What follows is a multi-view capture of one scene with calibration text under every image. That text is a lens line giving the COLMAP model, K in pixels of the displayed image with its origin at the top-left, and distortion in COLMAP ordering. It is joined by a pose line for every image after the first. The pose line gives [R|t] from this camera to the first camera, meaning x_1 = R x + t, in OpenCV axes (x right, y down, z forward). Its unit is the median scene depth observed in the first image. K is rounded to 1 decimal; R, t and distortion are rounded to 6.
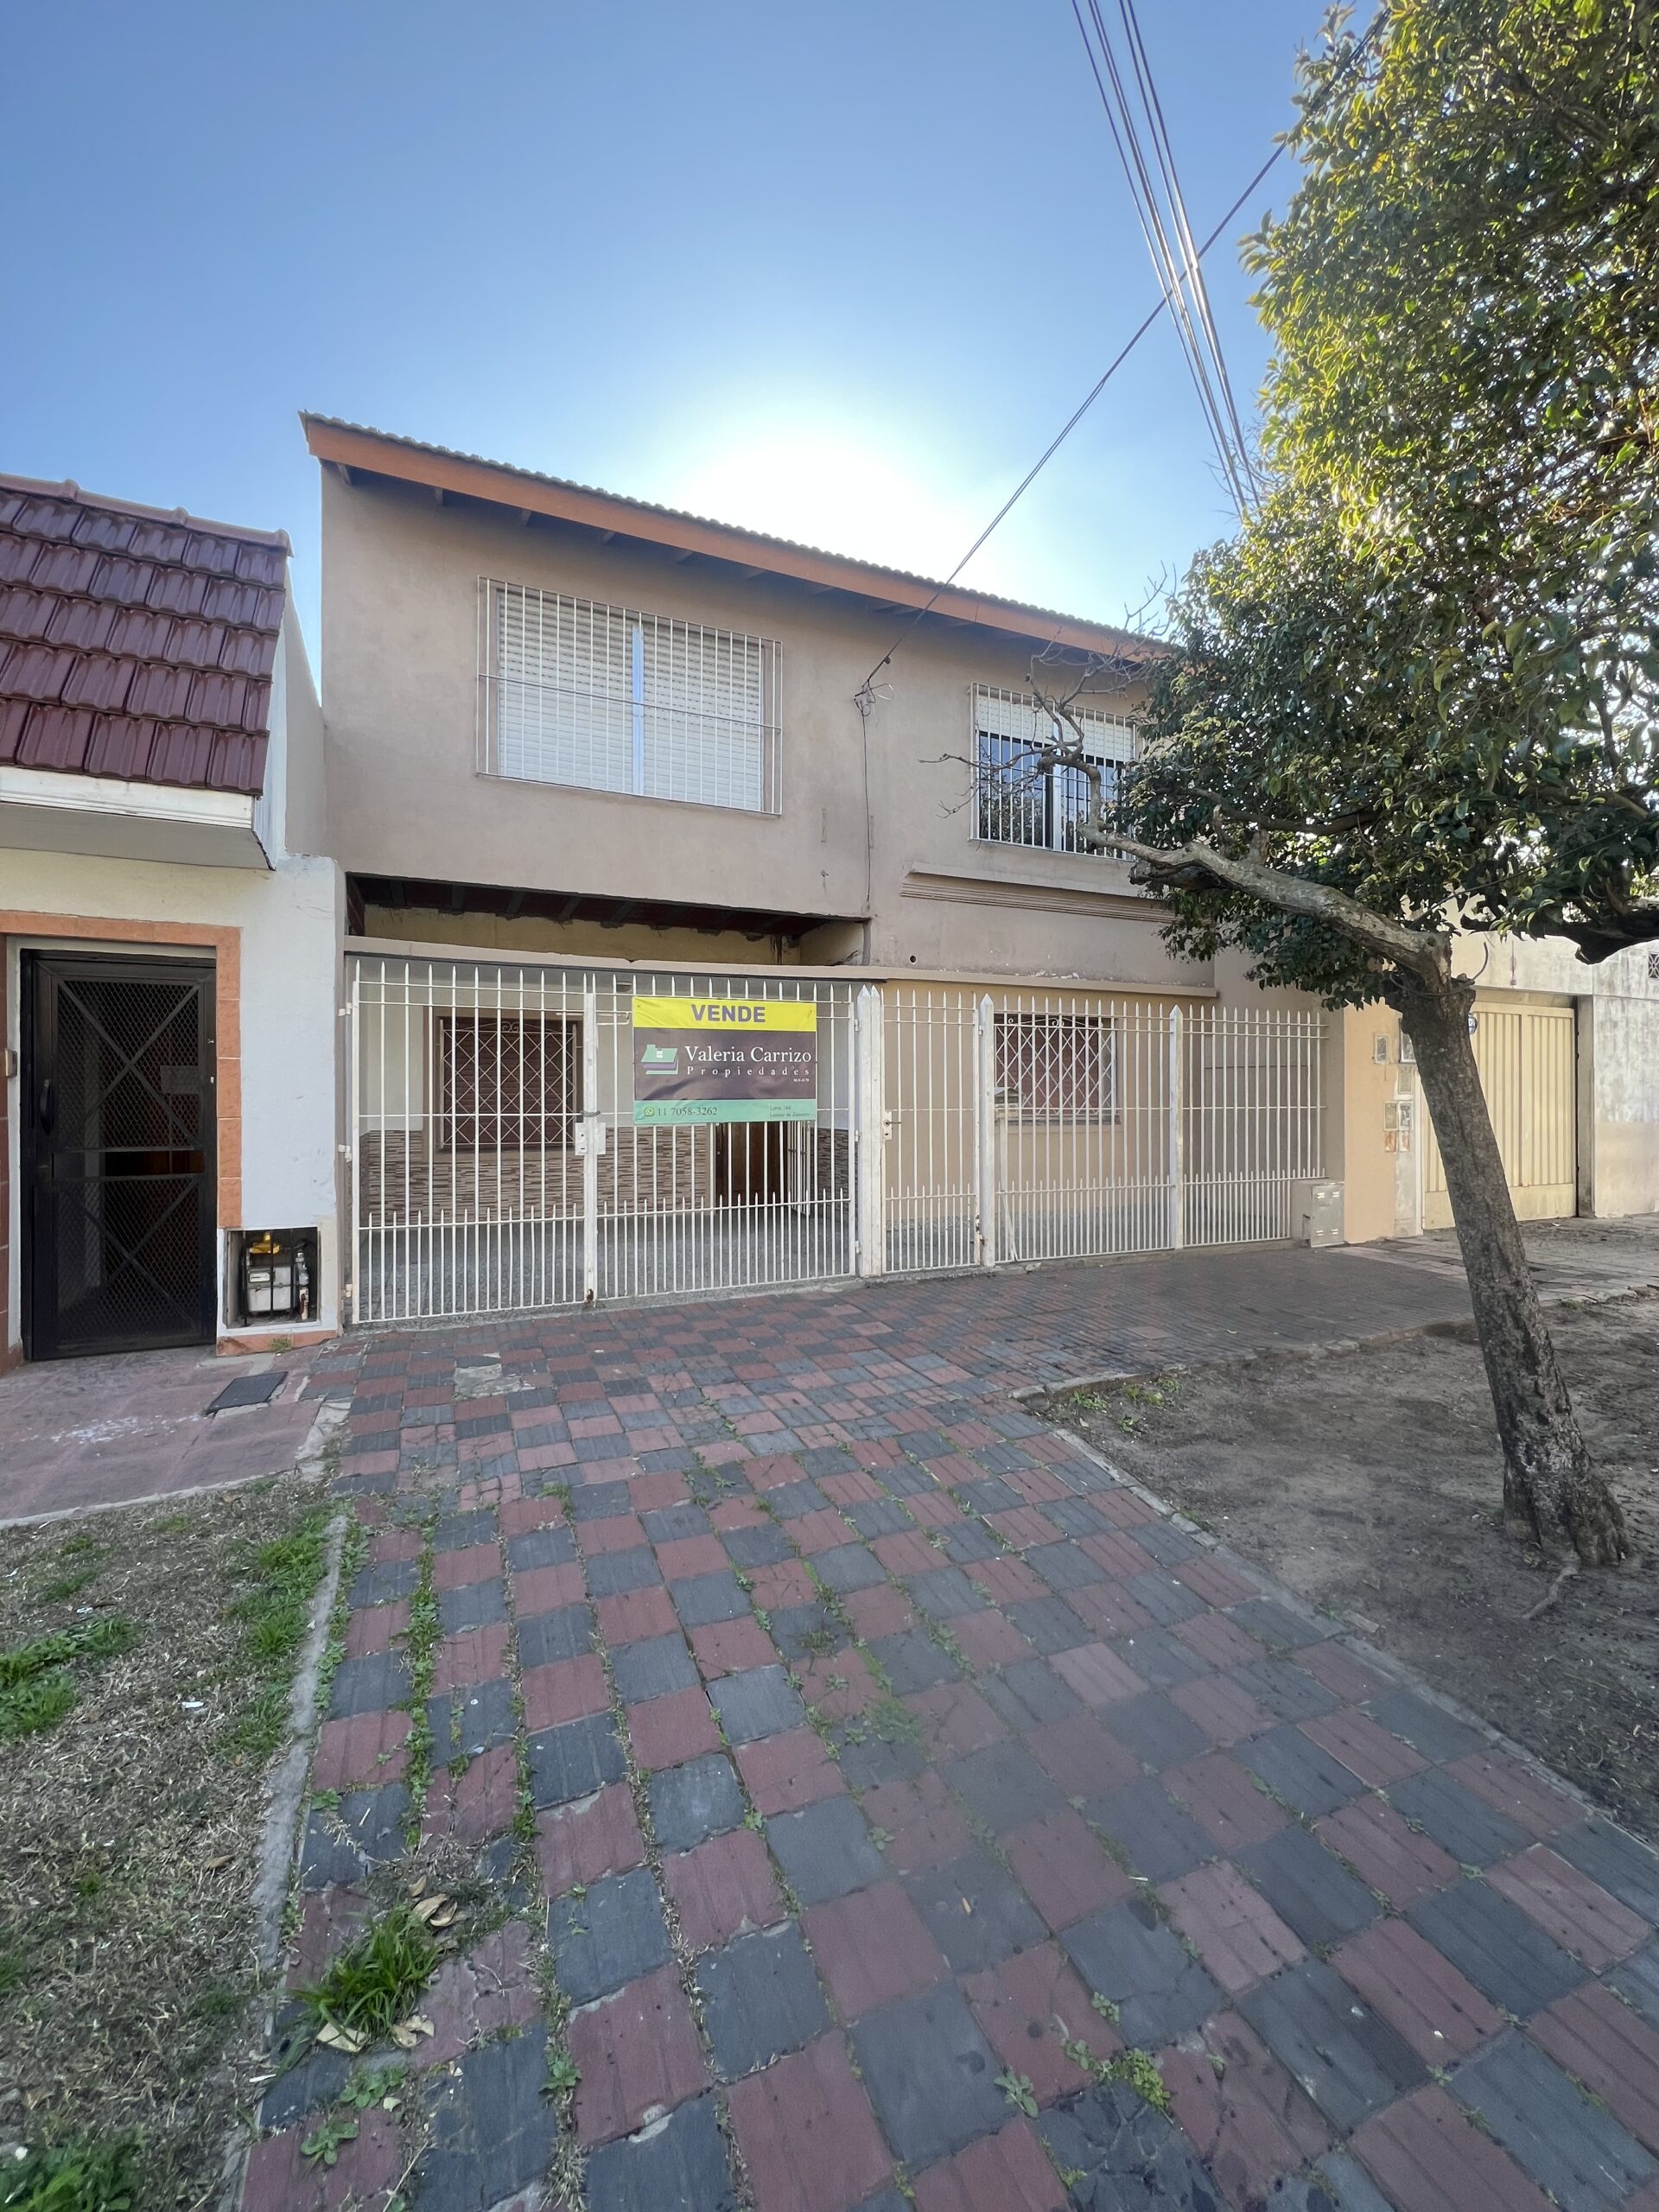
lens RADIAL K [[884.4, 0, 831.7], [0, 884.4, 1099.1], [0, 0, 1]] dist [0.000813, 0.000025]
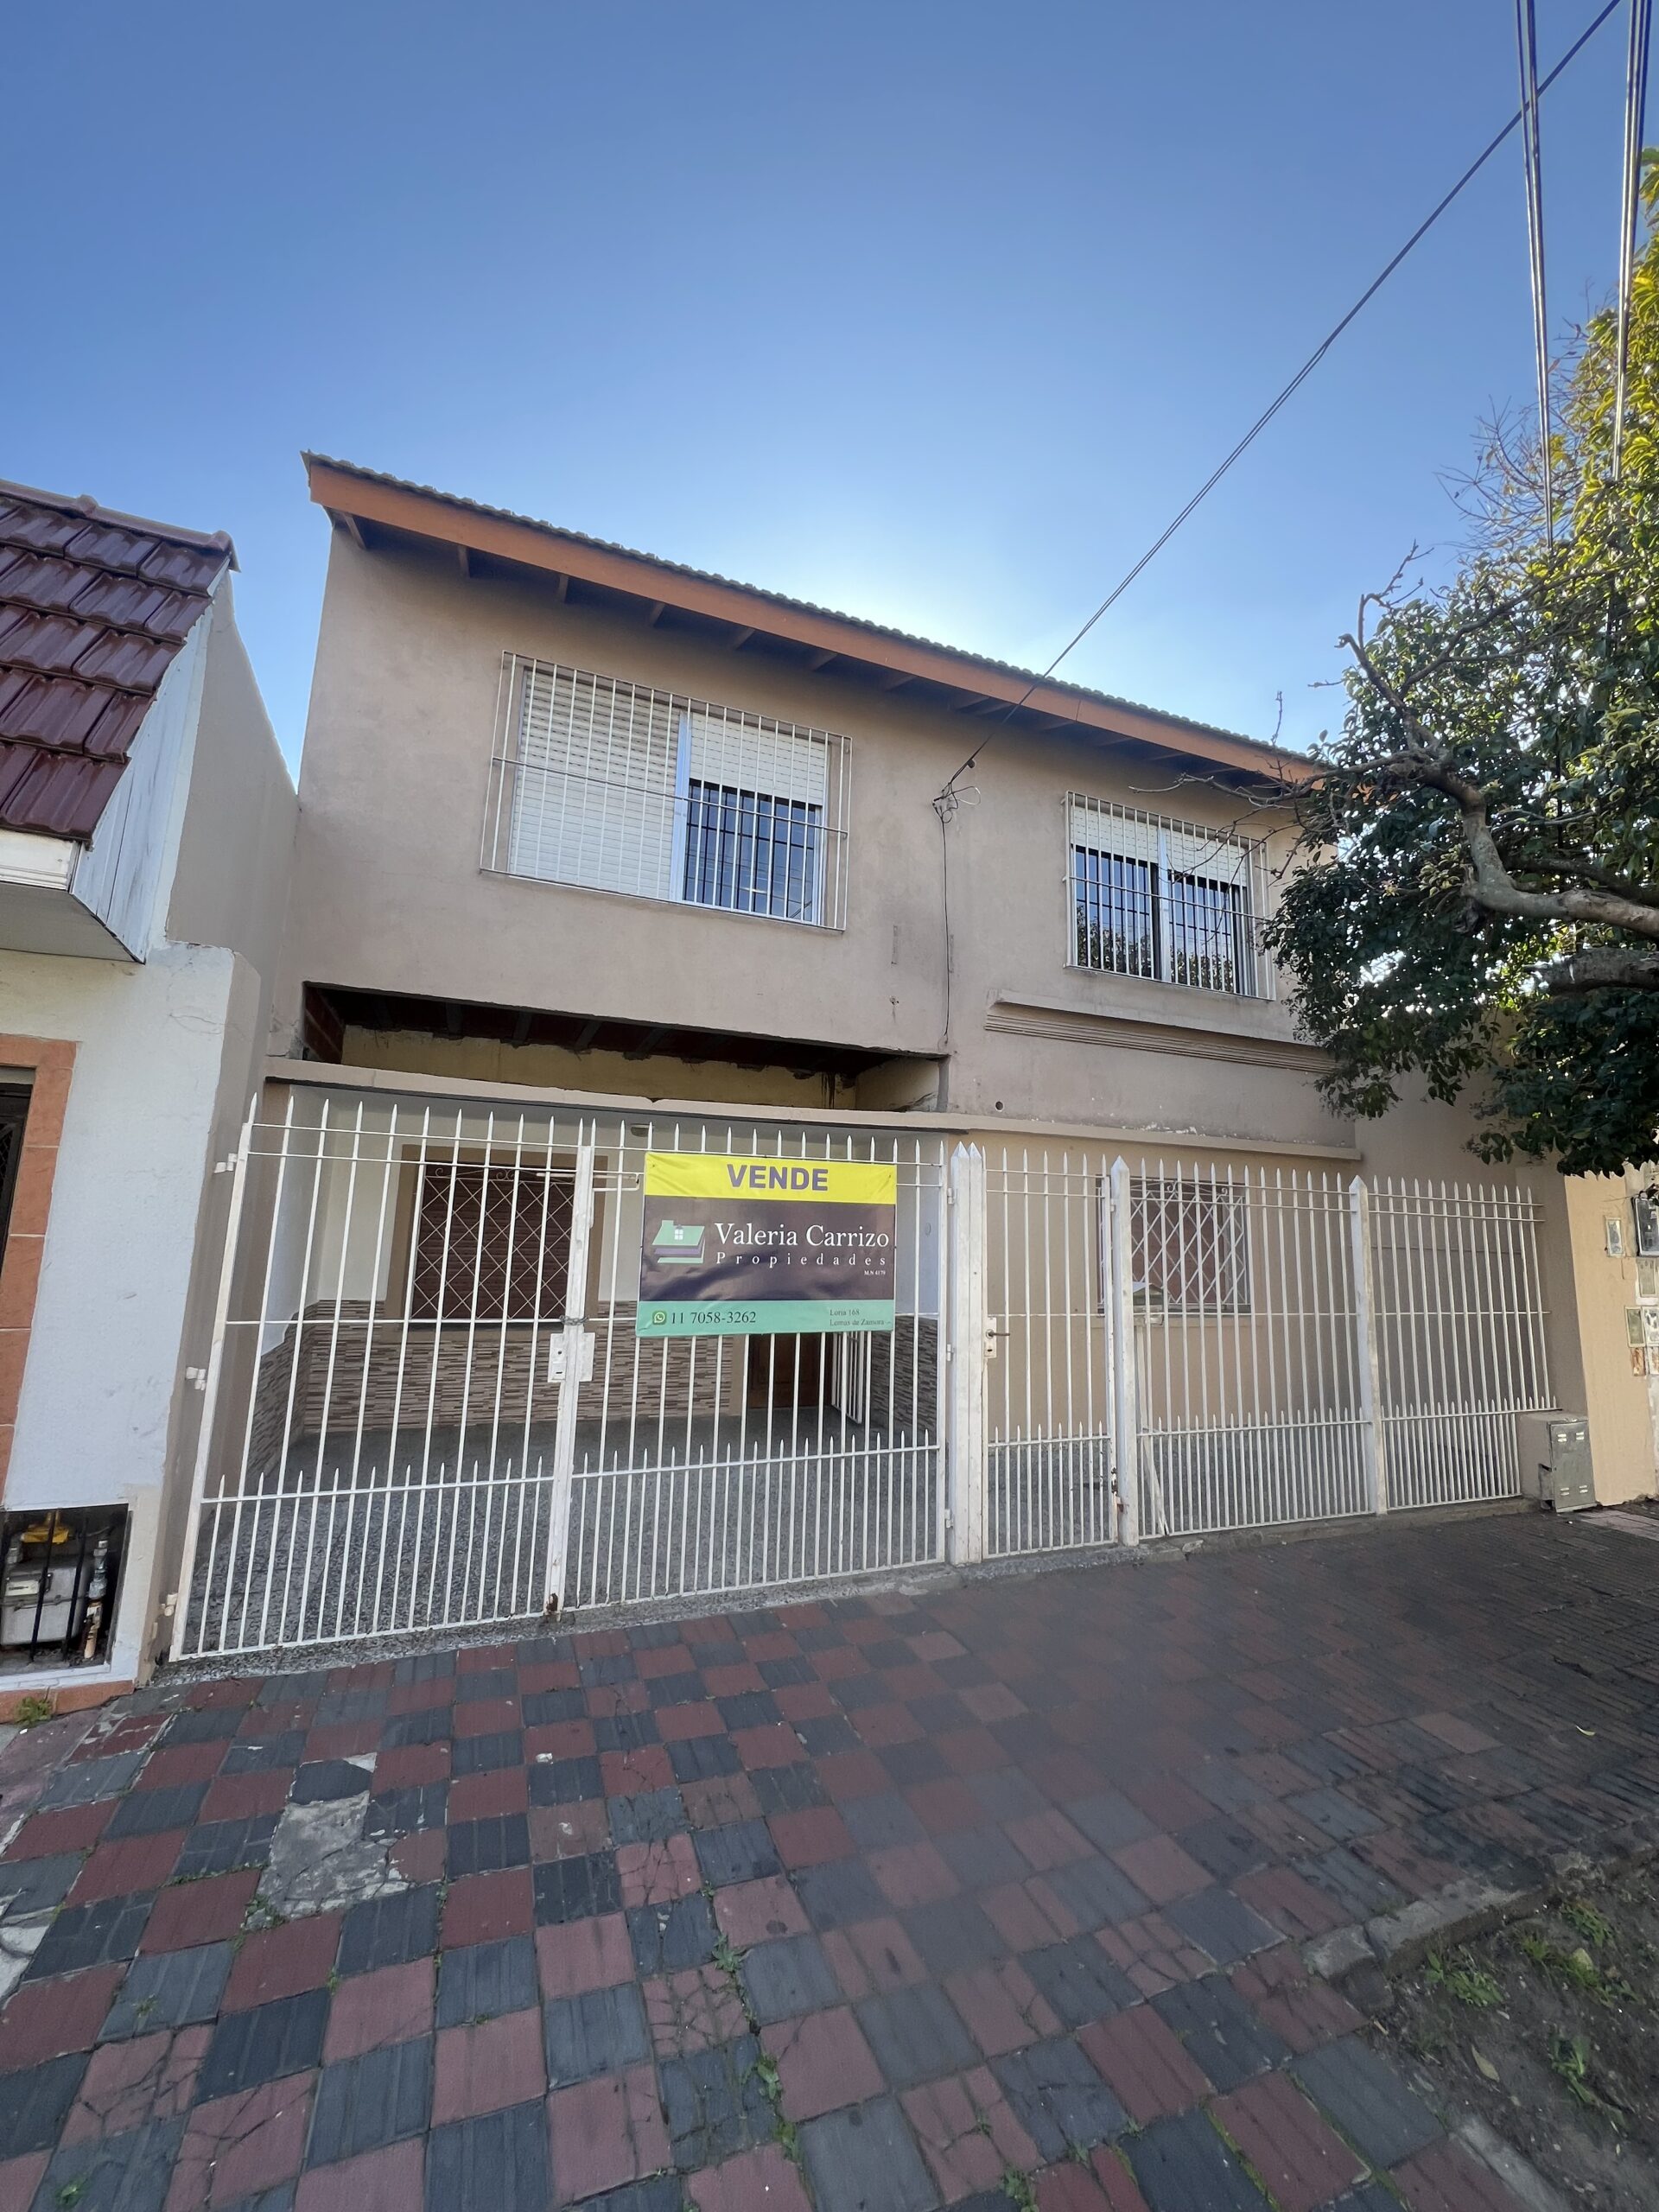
lens RADIAL K [[884.4, 0, 831.7], [0, 884.4, 1099.1], [0, 0, 1]] dist [0.000813, 0.000025]
pose [[0.999008, 0.025972, -0.036179, -0.045300], [-0.031250, 0.987583, -0.153960, -0.047295], [0.031731, 0.154938, 0.987414, 0.261975]]
